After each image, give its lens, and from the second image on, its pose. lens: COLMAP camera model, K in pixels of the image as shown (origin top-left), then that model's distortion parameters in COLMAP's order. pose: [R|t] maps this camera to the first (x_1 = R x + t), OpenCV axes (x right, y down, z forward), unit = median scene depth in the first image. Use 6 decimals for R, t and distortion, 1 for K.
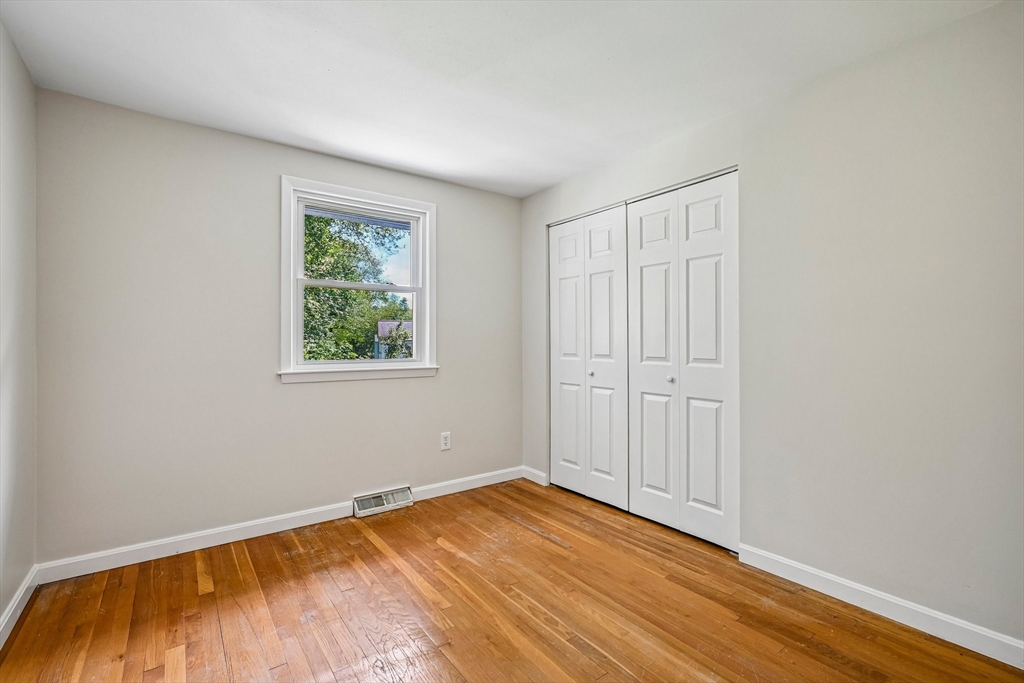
lens RADIAL K [[453.4, 0, 516.1], [0, 453.4, 345.9], [0, 0, 1]] dist [-0.000250, 0.000446]
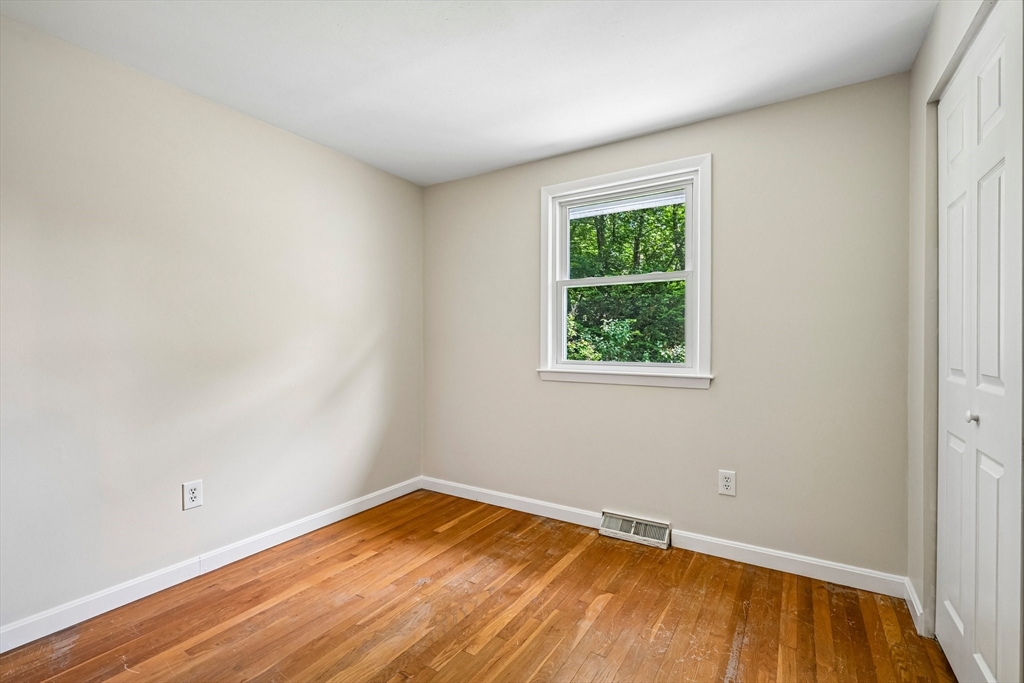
lens RADIAL K [[453.4, 0, 505.7], [0, 453.4, 346.3], [0, 0, 1]] dist [-0.000250, 0.000446]
pose [[0.367377, 0.009090, -0.930028, 0.456699], [-0.008287, 0.999945, 0.006500, -0.004640], [0.930035, 0.005319, 0.367432, 0.514913]]
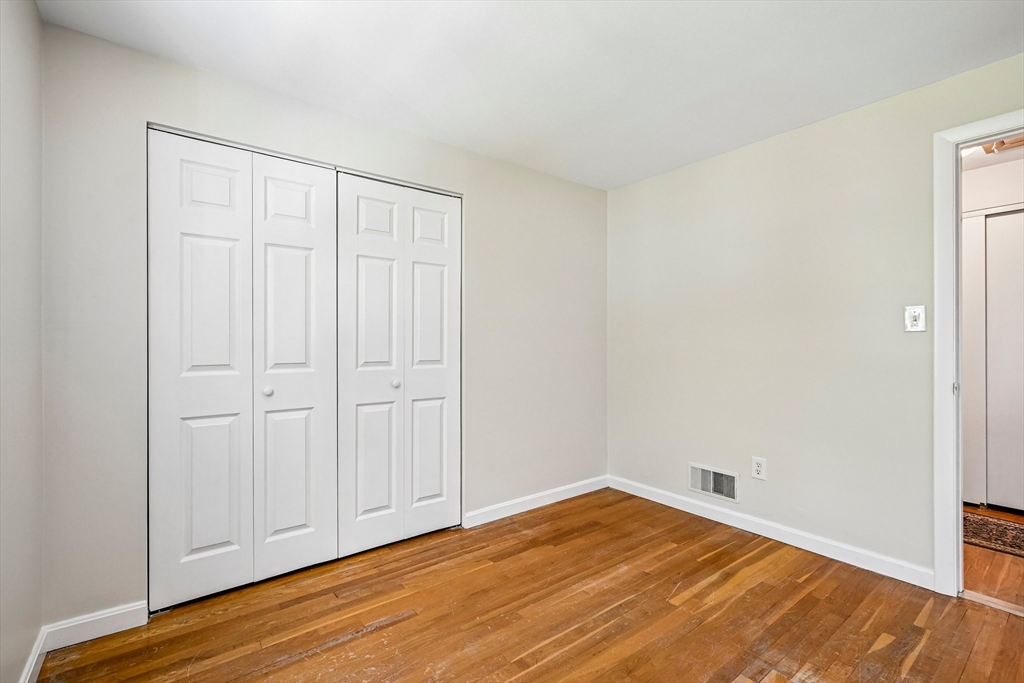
lens RADIAL K [[453.4, 0, 510.4], [0, 453.4, 342.7], [0, 0, 1]] dist [-0.000250, 0.000446]
pose [[-0.007439, -0.002122, 0.999970, -0.589642], [0.008140, 0.999964, 0.002183, -0.012591], [-0.999939, 0.008156, -0.007422, 0.753402]]
